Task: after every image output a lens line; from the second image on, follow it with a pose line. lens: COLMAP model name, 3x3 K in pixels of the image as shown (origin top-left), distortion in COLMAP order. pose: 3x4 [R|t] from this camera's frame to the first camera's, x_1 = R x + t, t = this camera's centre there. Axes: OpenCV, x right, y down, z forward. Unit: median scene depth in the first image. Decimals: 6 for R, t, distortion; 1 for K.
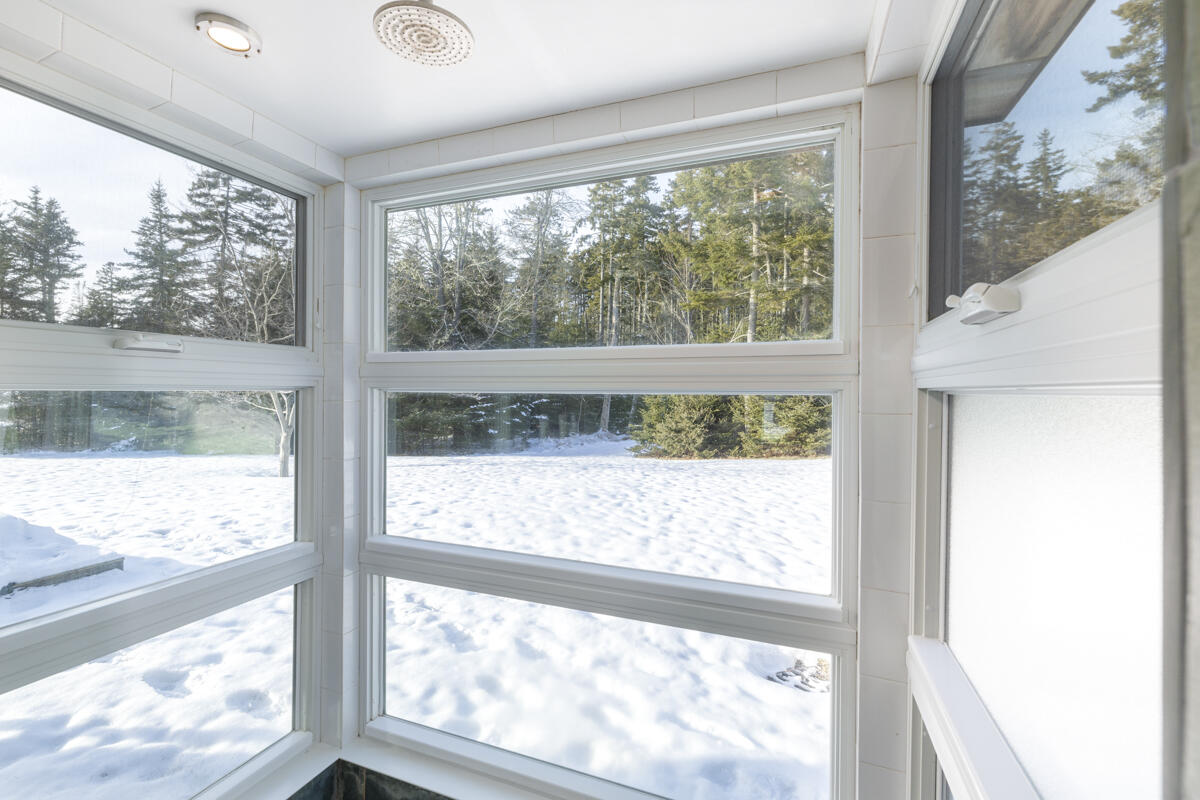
lens RADIAL K [[508.2, 0, 607.5], [0, 508.2, 394.8], [0, 0, 1]] dist [0.001751, 0.000226]
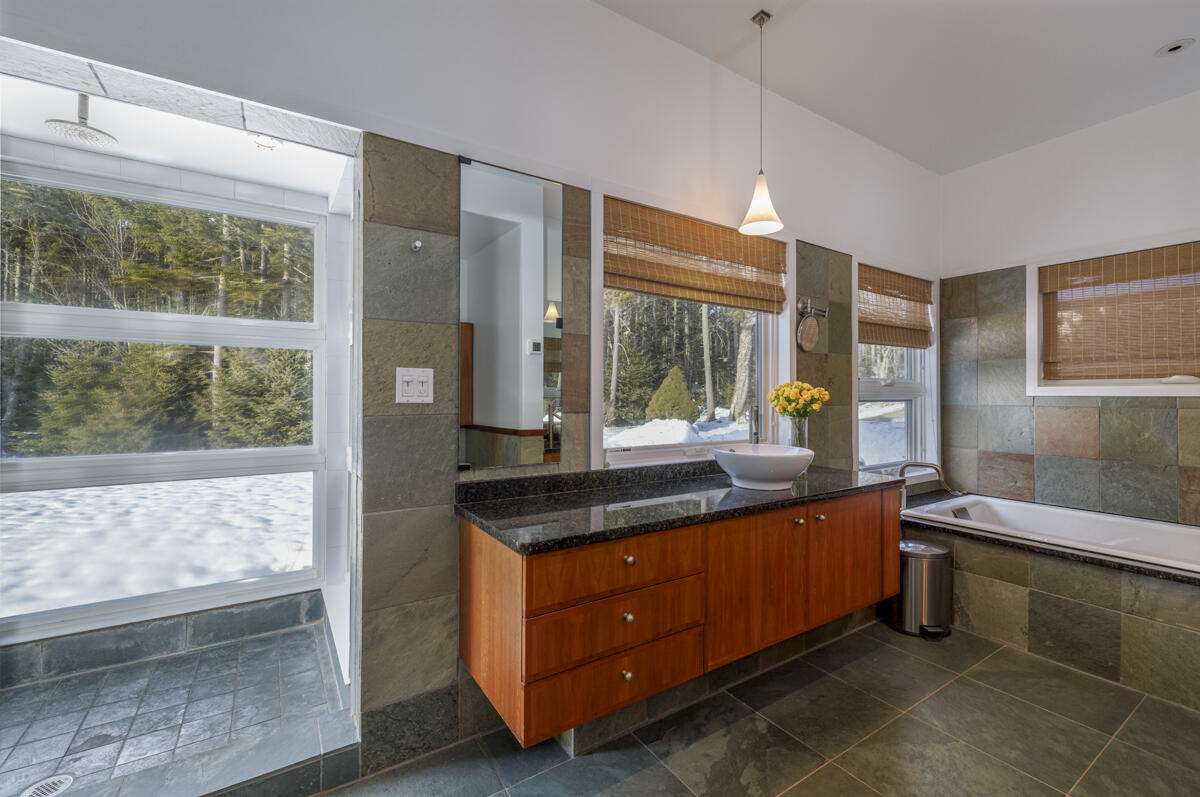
lens RADIAL K [[508.2, 0, 605.0], [0, 508.2, 395.4], [0, 0, 1]] dist [0.001751, 0.000226]
pose [[0.593604, -0.000692, 0.804757, -0.044331], [0.004309, 0.999988, -0.002318, 0.015750], [-0.804746, 0.004843, 0.593600, -0.101168]]
